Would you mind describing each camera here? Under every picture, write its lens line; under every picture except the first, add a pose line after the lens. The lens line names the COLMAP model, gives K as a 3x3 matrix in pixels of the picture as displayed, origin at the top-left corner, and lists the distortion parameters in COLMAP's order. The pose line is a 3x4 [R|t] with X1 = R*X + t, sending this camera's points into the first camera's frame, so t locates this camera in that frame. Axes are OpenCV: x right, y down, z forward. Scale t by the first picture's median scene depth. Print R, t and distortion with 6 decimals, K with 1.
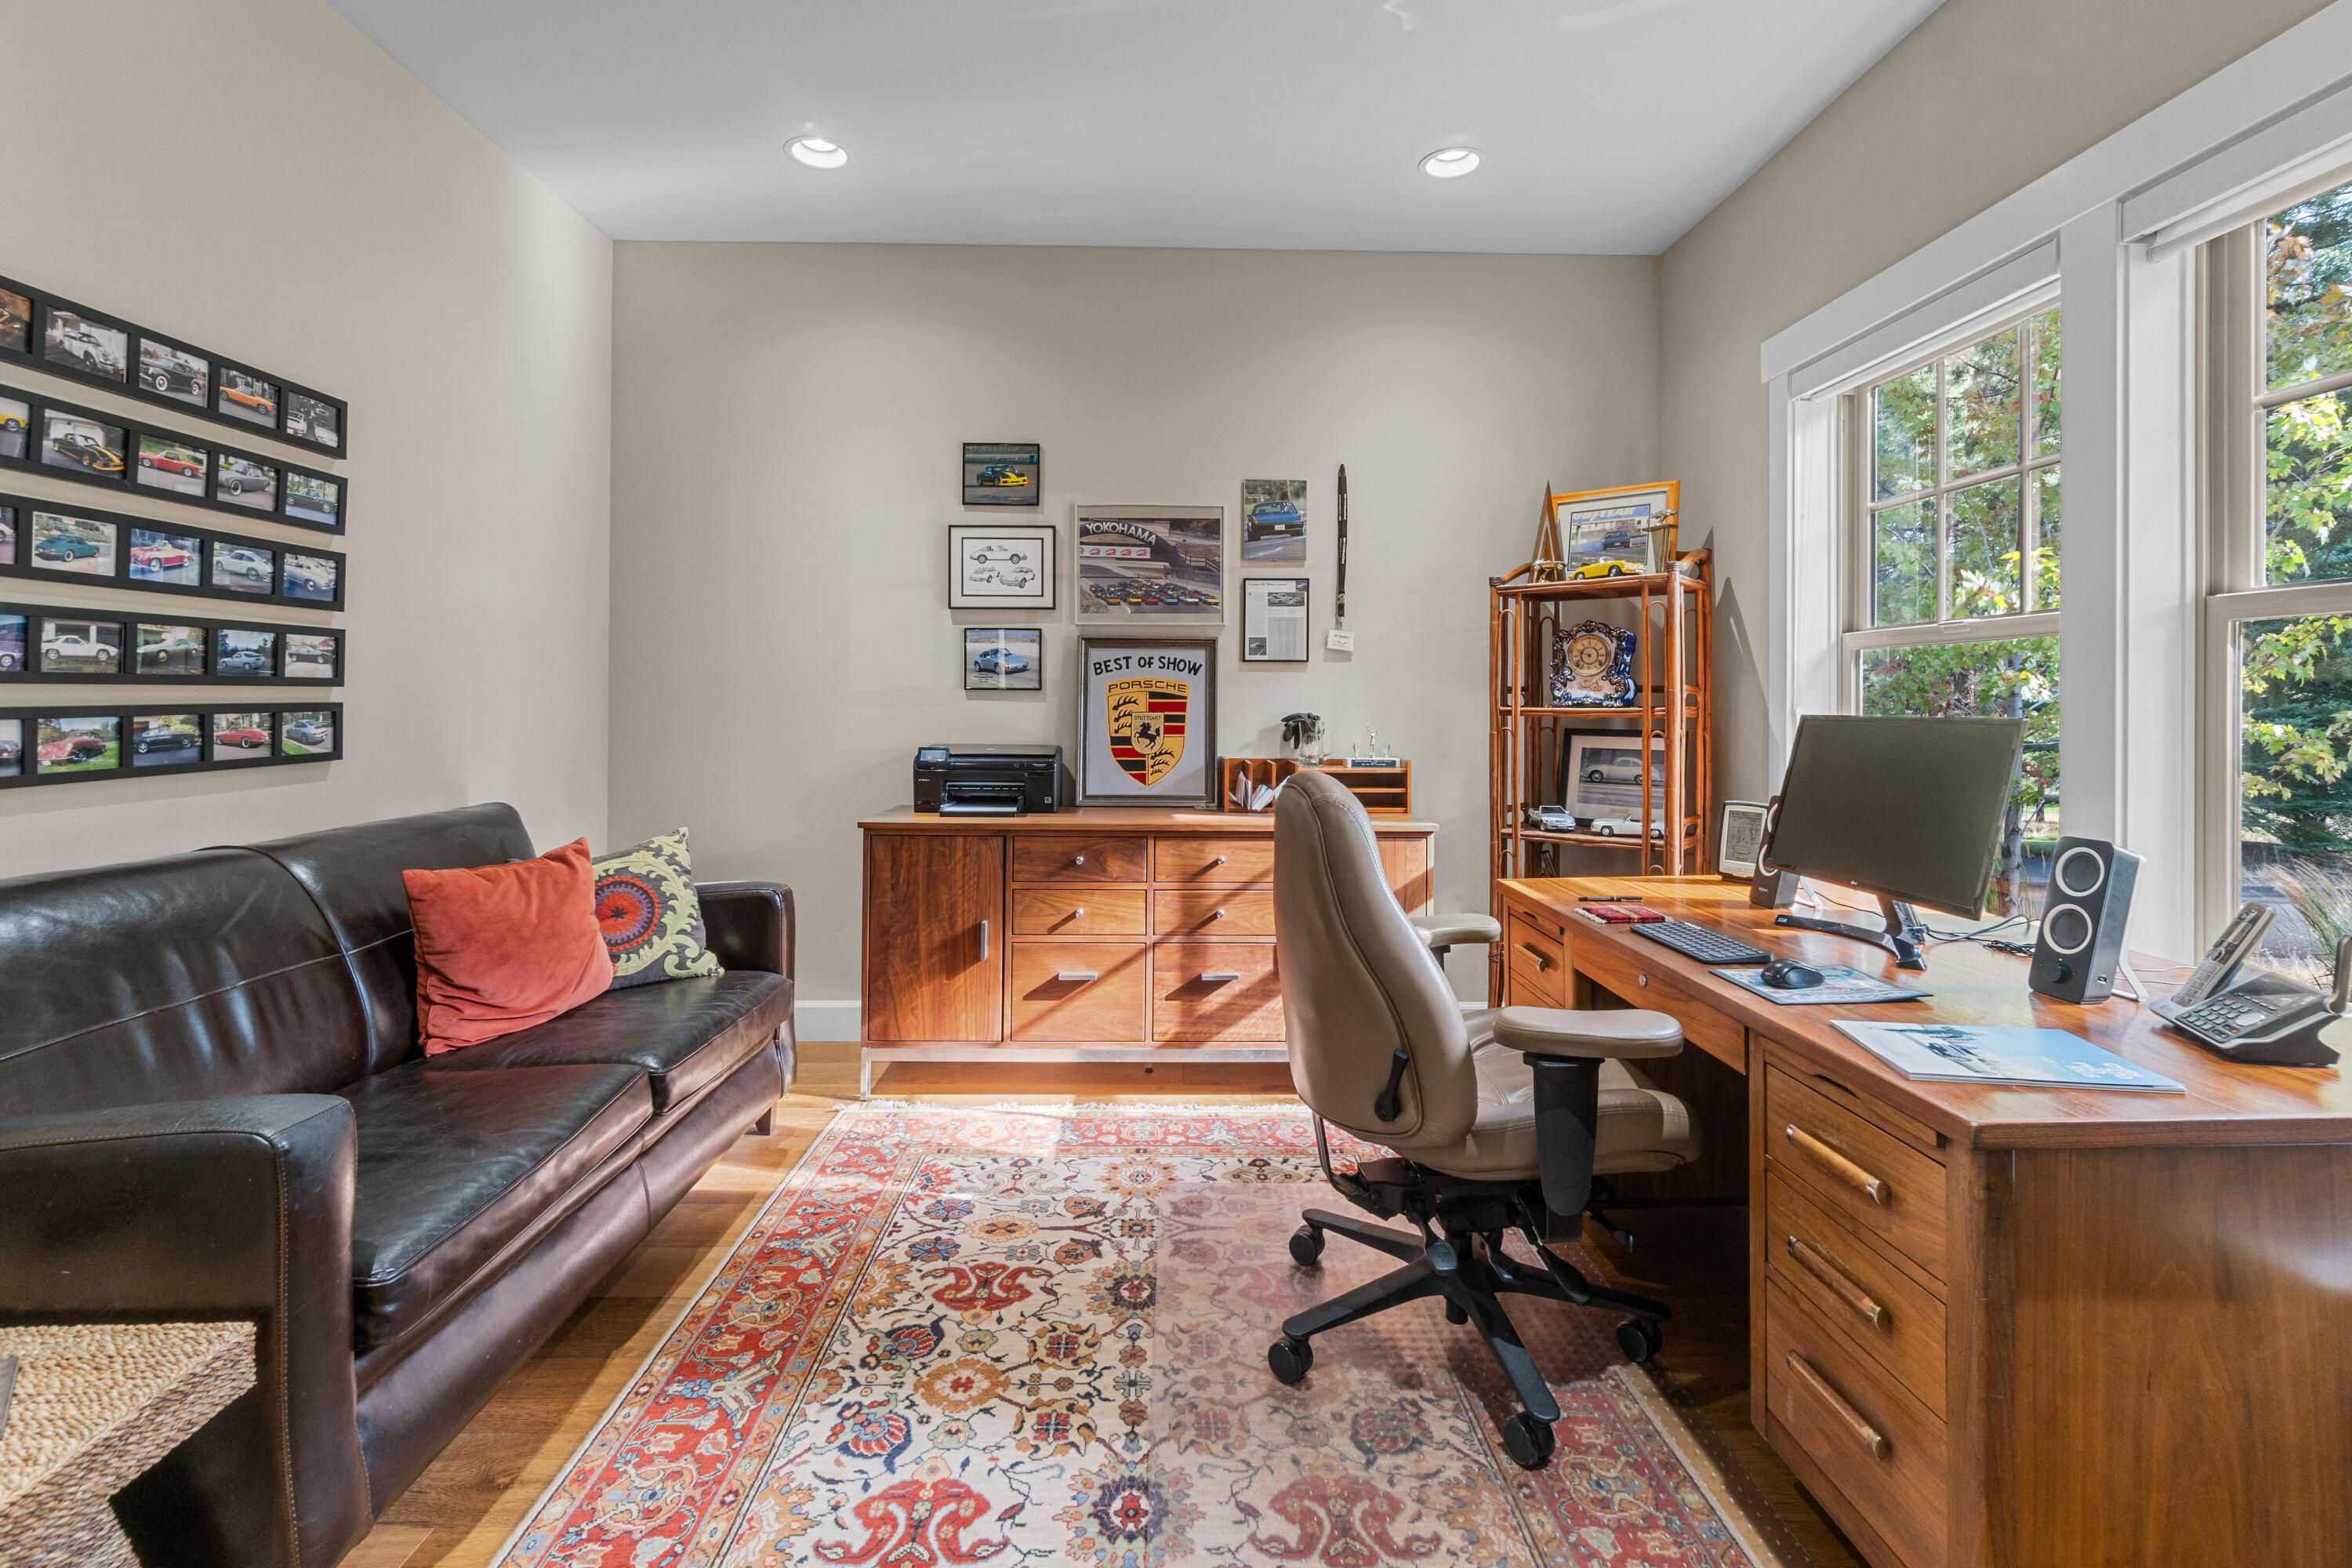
lens RADIAL K [[1013.2, 0, 1209.9], [0, 1013.2, 697.2], [0, 0, 1]] dist [-0.008006, 0.002117]
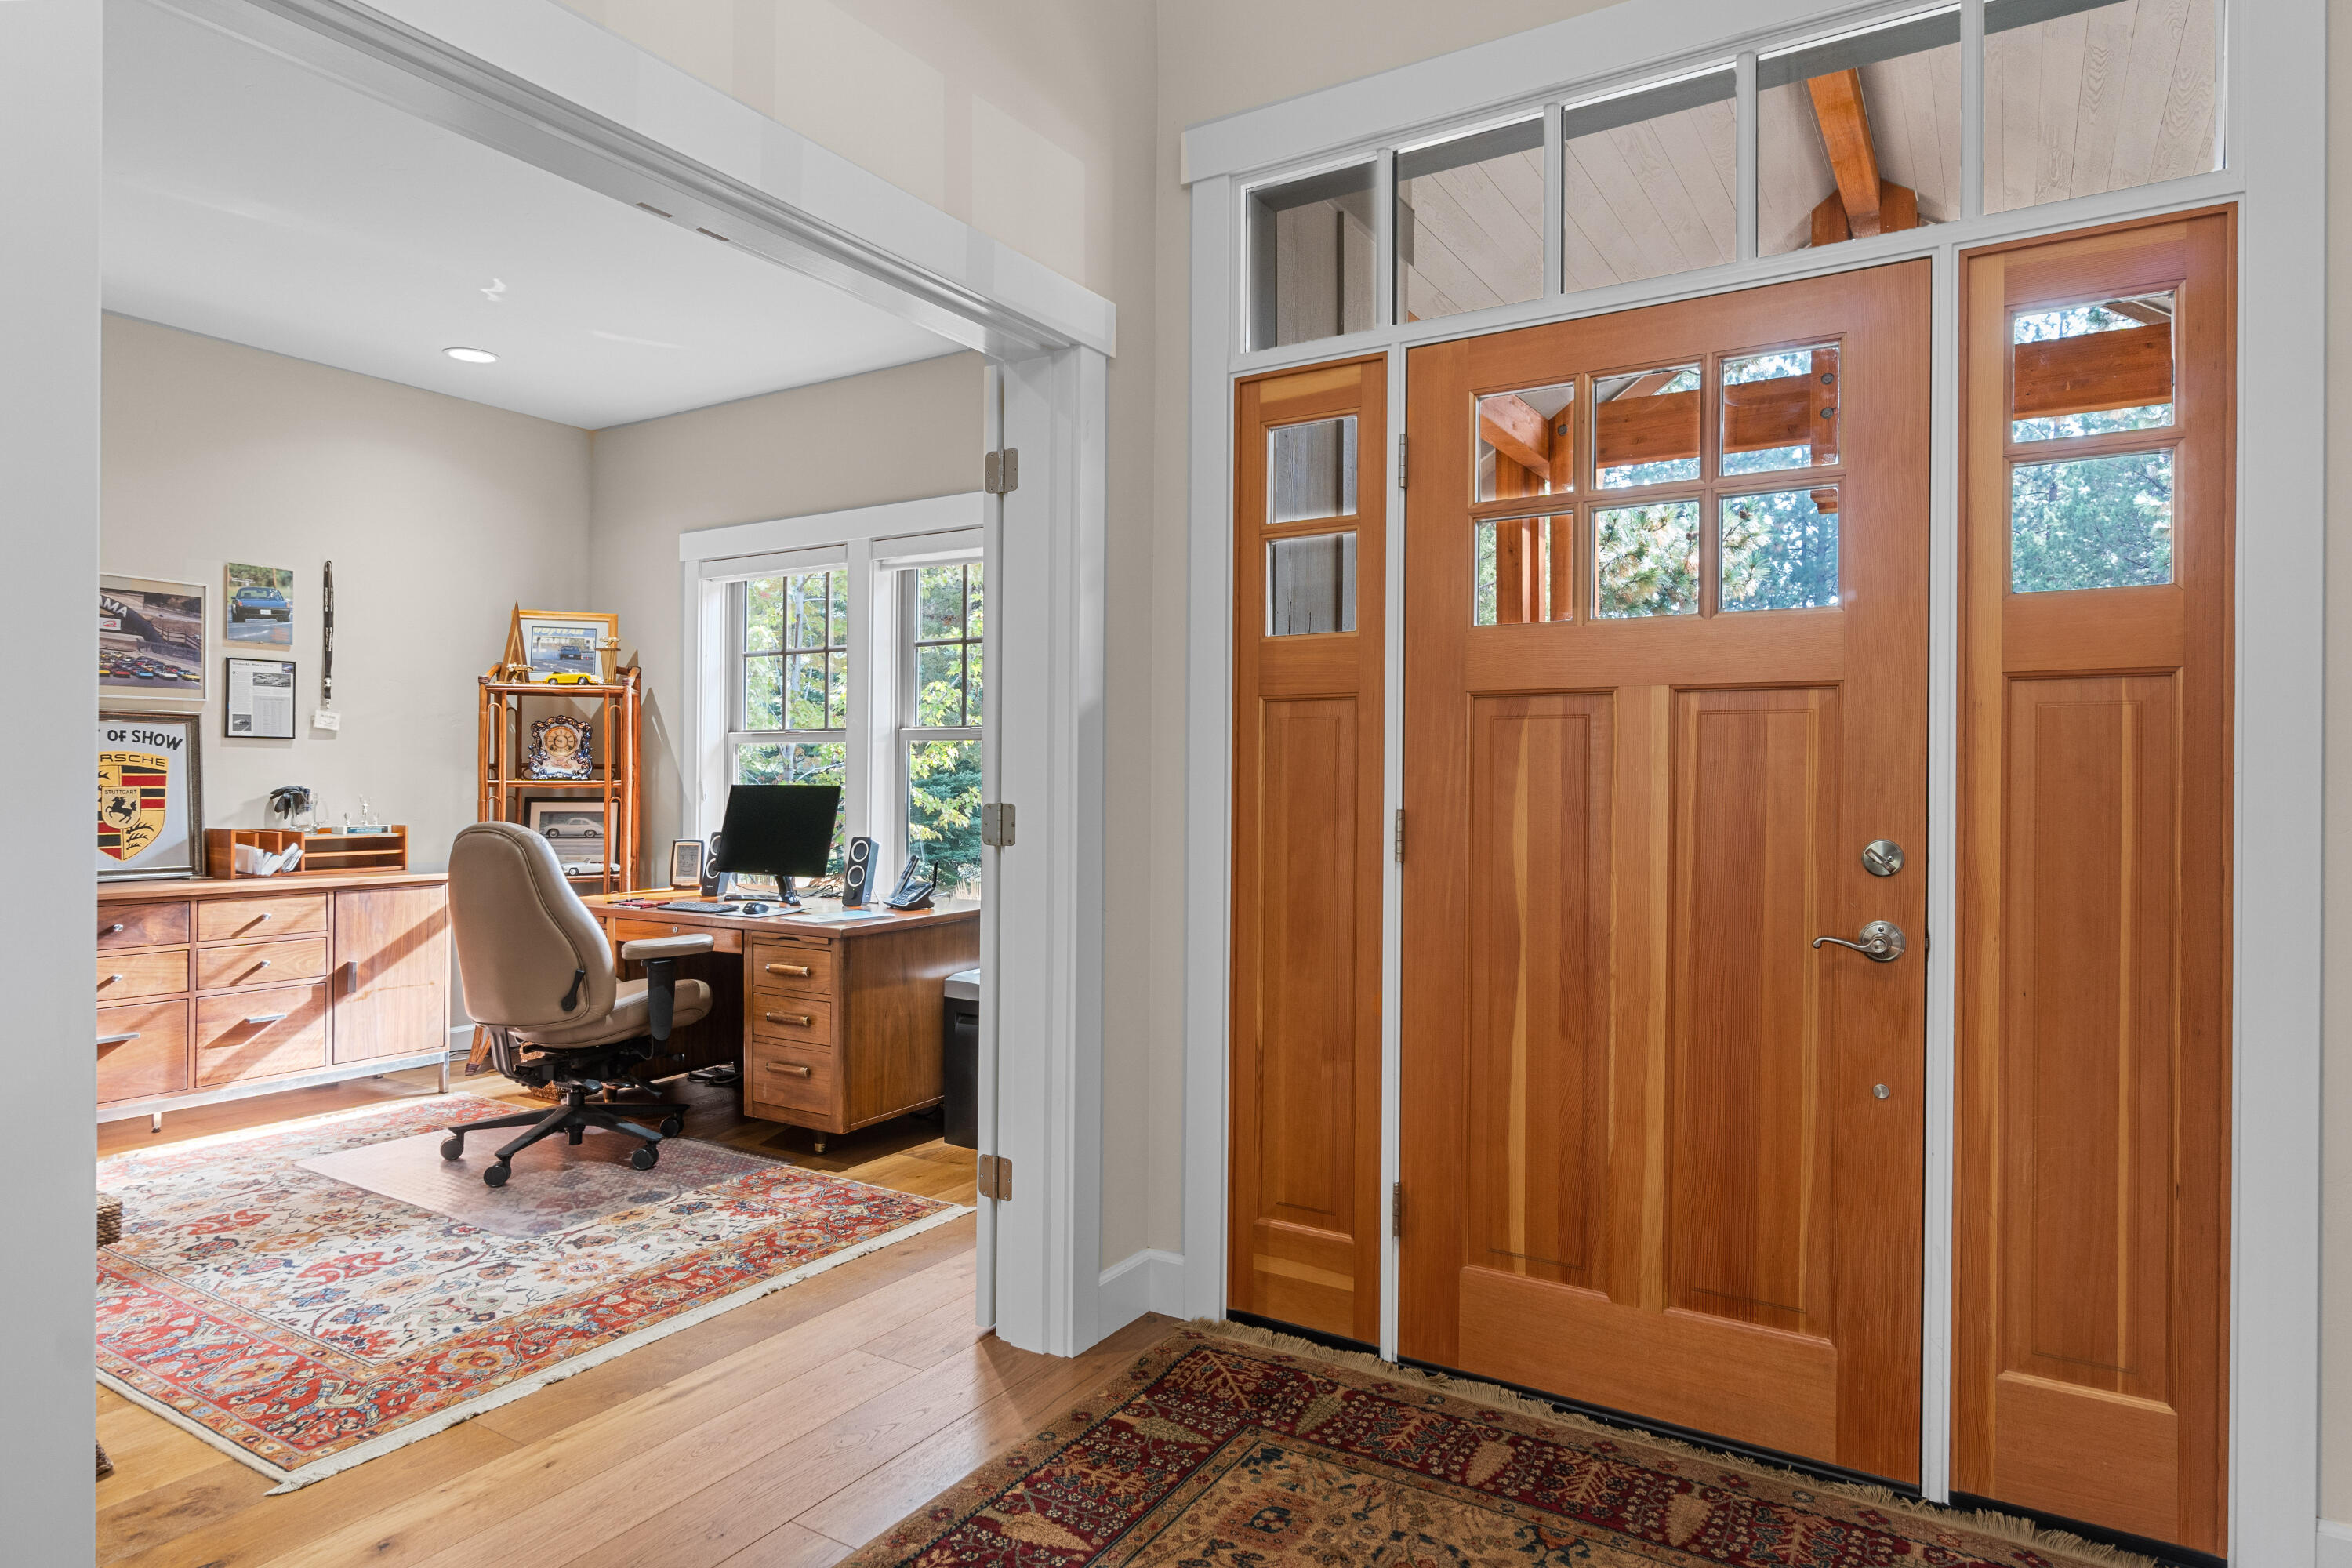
lens RADIAL K [[1325.8, 0, 1179.3], [0, 1325.8, 779.9], [0, 0, 1]] dist [-0.007064, -0.001583]
pose [[0.543362, -0.002096, 0.839496, -0.637682], [-0.008576, 0.999931, 0.008047, -0.011645], [-0.839455, -0.011572, 0.543307, -0.625447]]
